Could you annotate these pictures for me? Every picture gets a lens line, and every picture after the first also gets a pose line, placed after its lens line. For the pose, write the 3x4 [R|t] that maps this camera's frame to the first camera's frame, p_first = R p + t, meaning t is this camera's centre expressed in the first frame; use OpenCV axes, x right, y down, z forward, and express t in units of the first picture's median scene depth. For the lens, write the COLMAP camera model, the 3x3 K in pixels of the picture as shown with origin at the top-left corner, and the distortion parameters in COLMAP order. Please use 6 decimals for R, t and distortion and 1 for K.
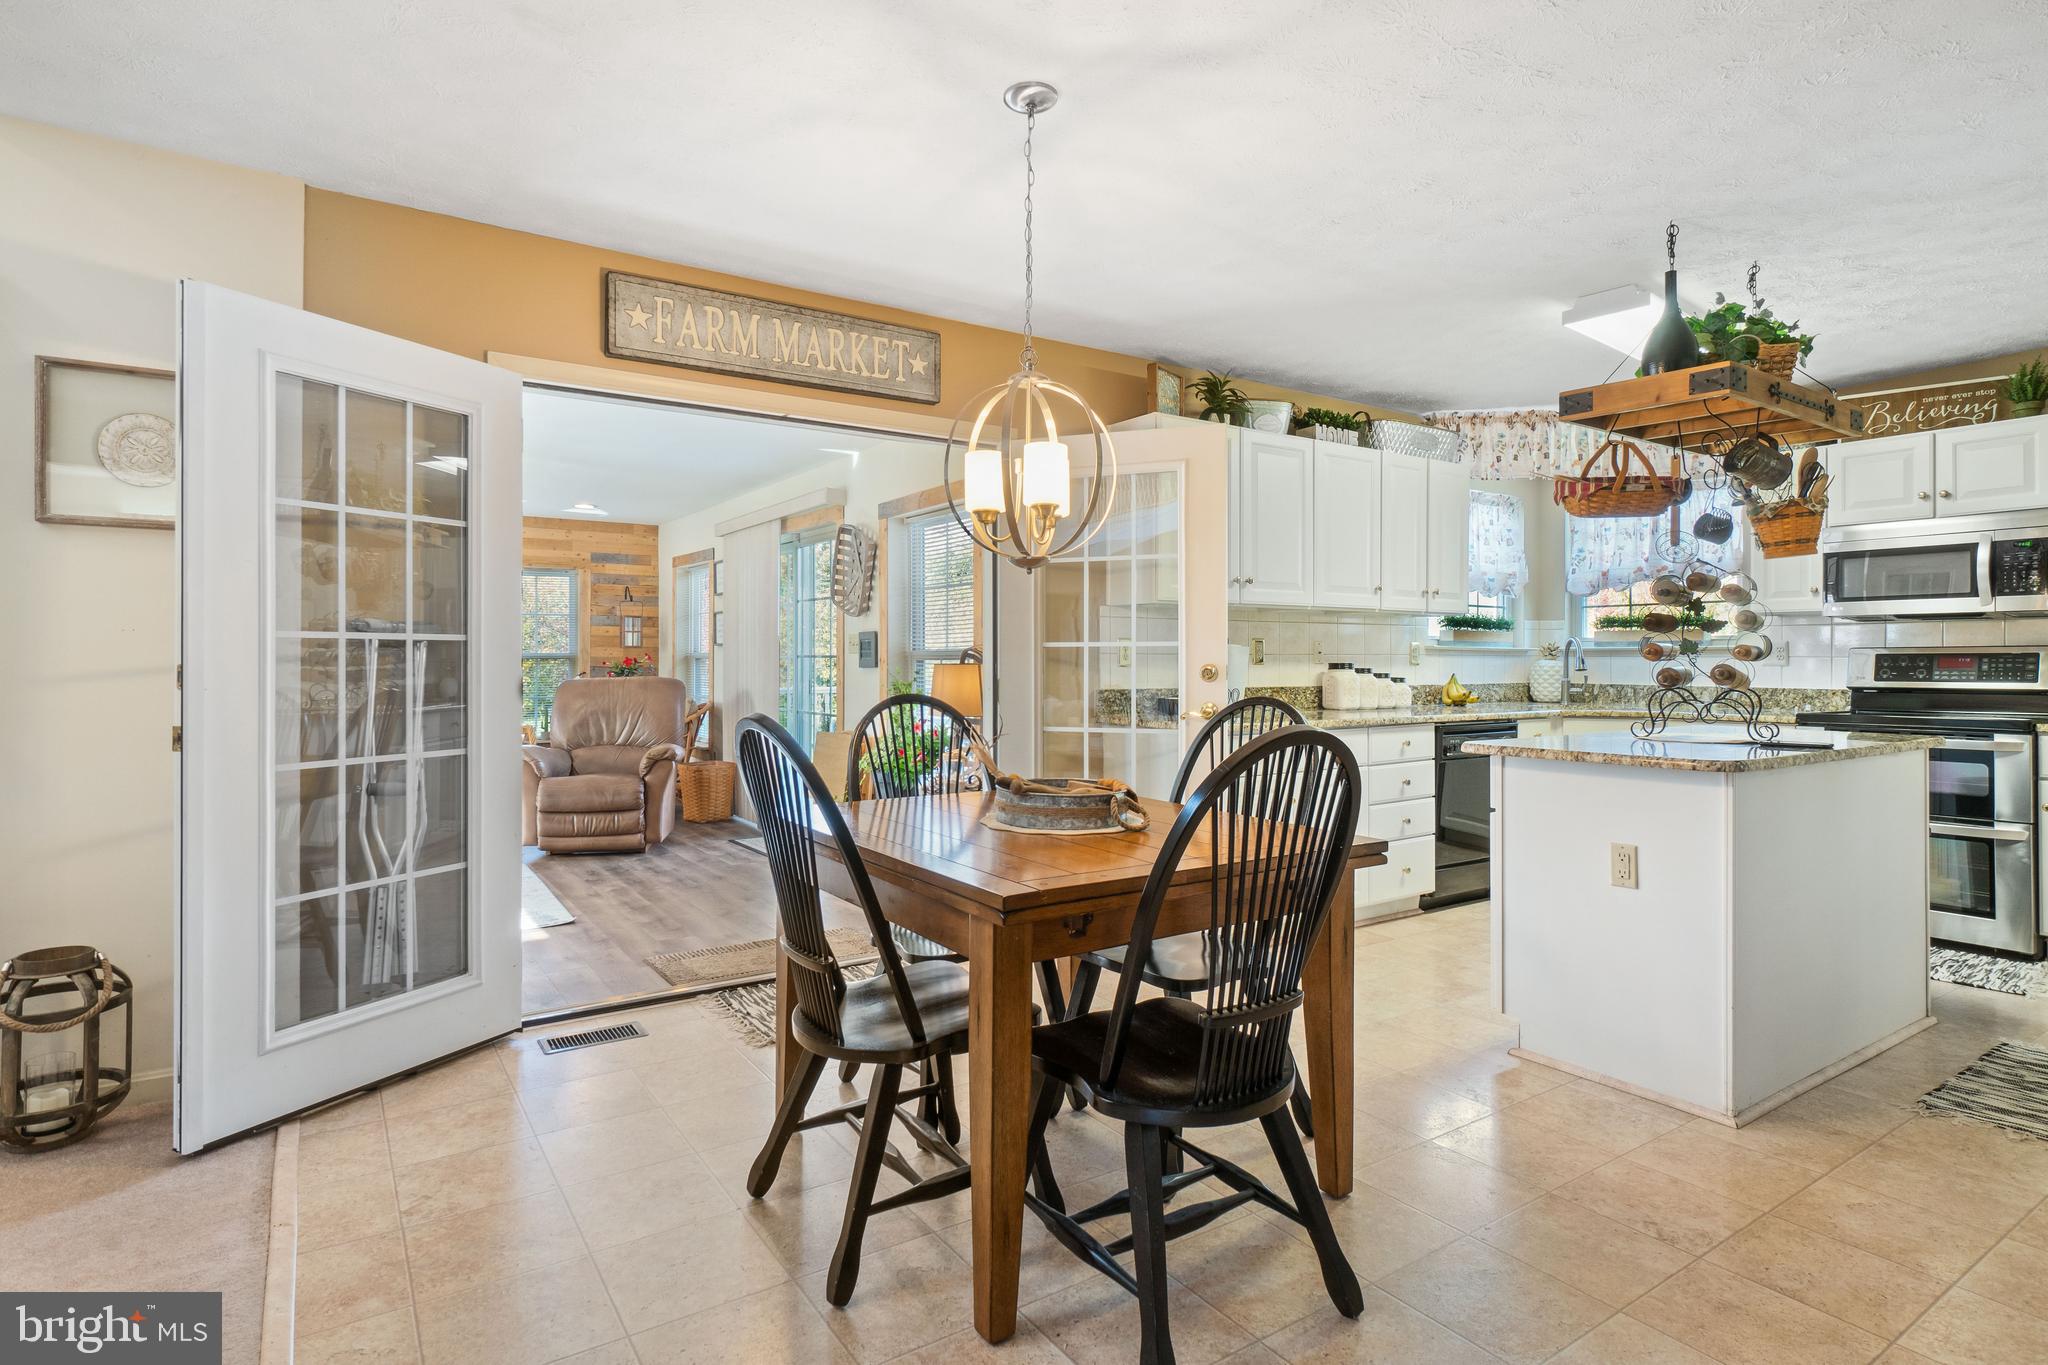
lens RADIAL K [[1041.5, 0, 1028.7], [0, 1041.5, 659.3], [0, 0, 1]] dist [0.001204, 0.000134]
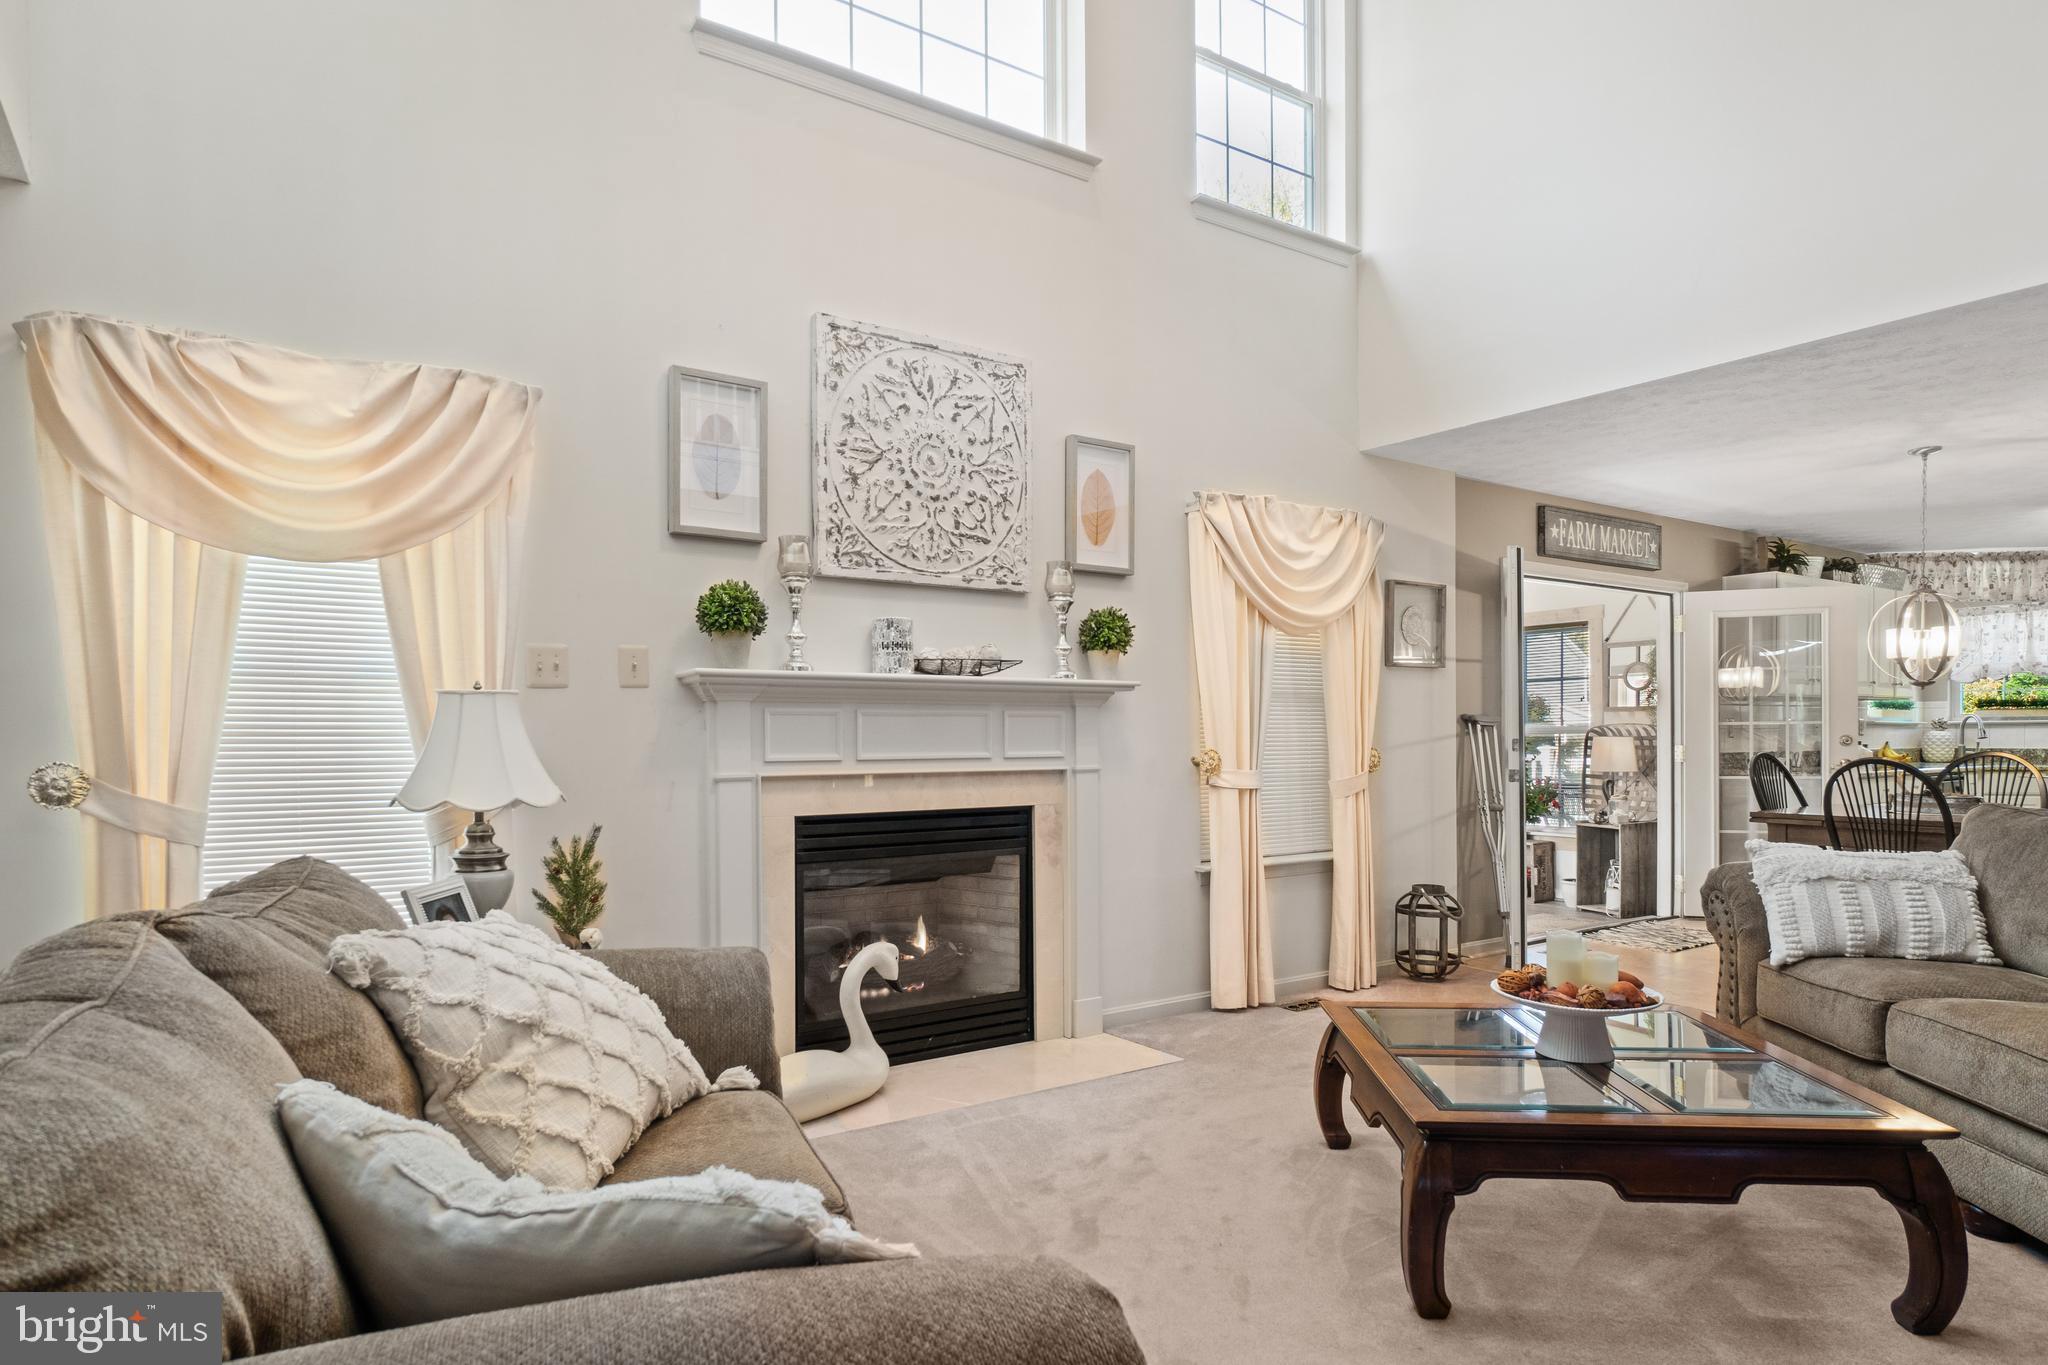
lens RADIAL K [[1205.0, 0, 1014.5], [0, 1205.0, 745.6], [0, 0, 1]] dist [-0.000037, 0.003809]
pose [[0.999859, -0.001871, 0.016706, -0.775630], [0.001622, 0.999888, 0.014869, -0.006183], [-0.016732, -0.014840, 0.999750, -0.577055]]
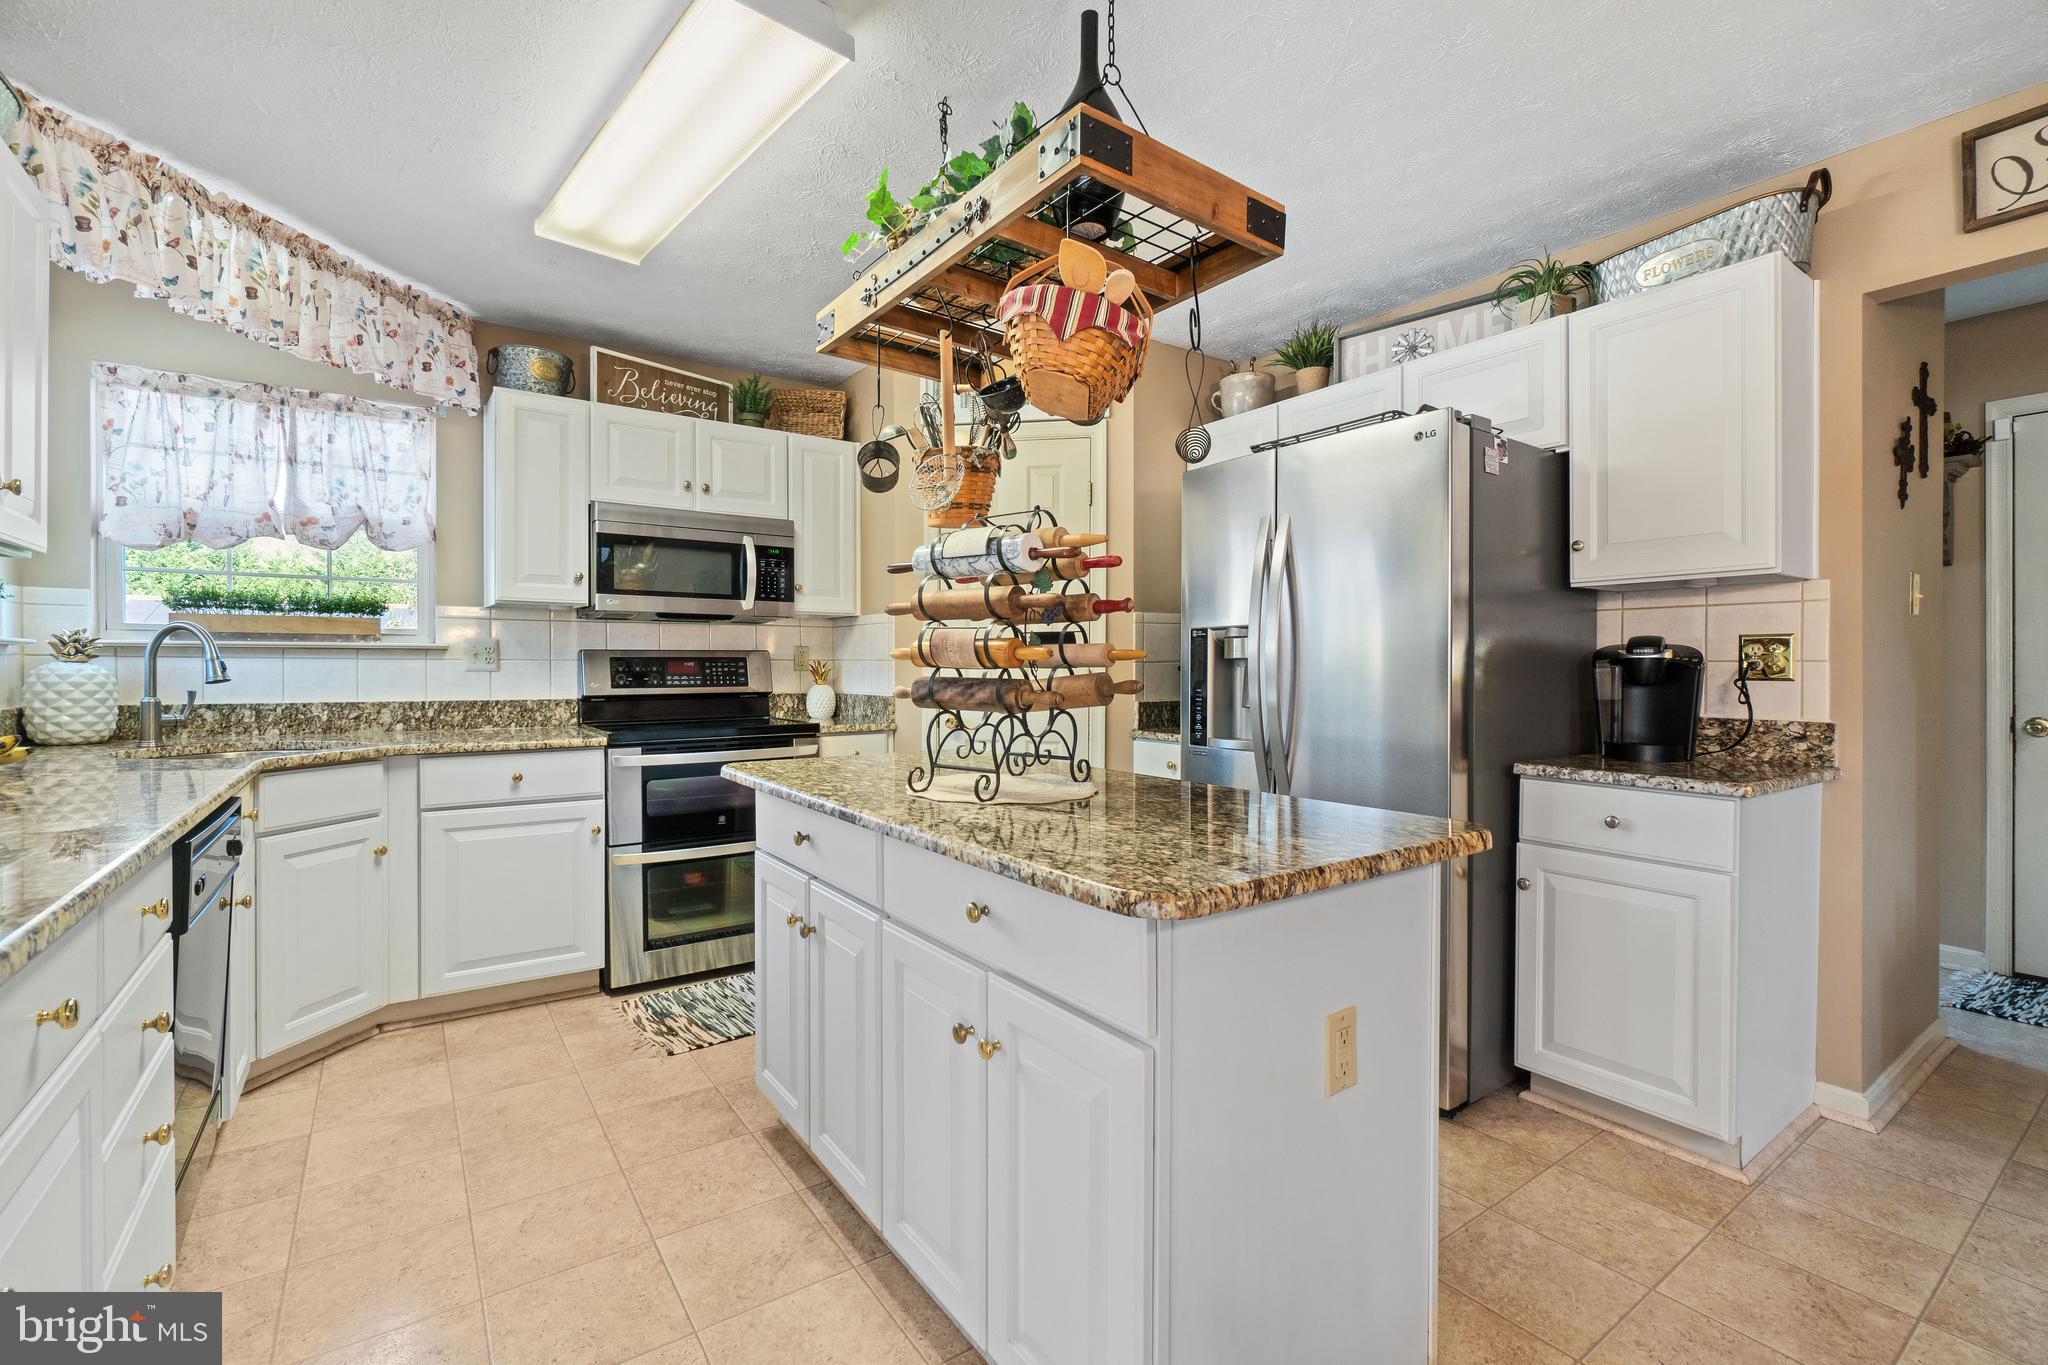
lens RADIAL K [[893.5, 0, 1001.9], [0, 893.5, 675.3], [0, 0, 1]] dist [-0.004265, 0.000523]
pose [[-0.007281, -0.013539, 0.999882, 0.053929], [-0.004915, 0.999897, 0.013503, -0.001497], [-0.999961, -0.004816, -0.007347, 0.582622]]
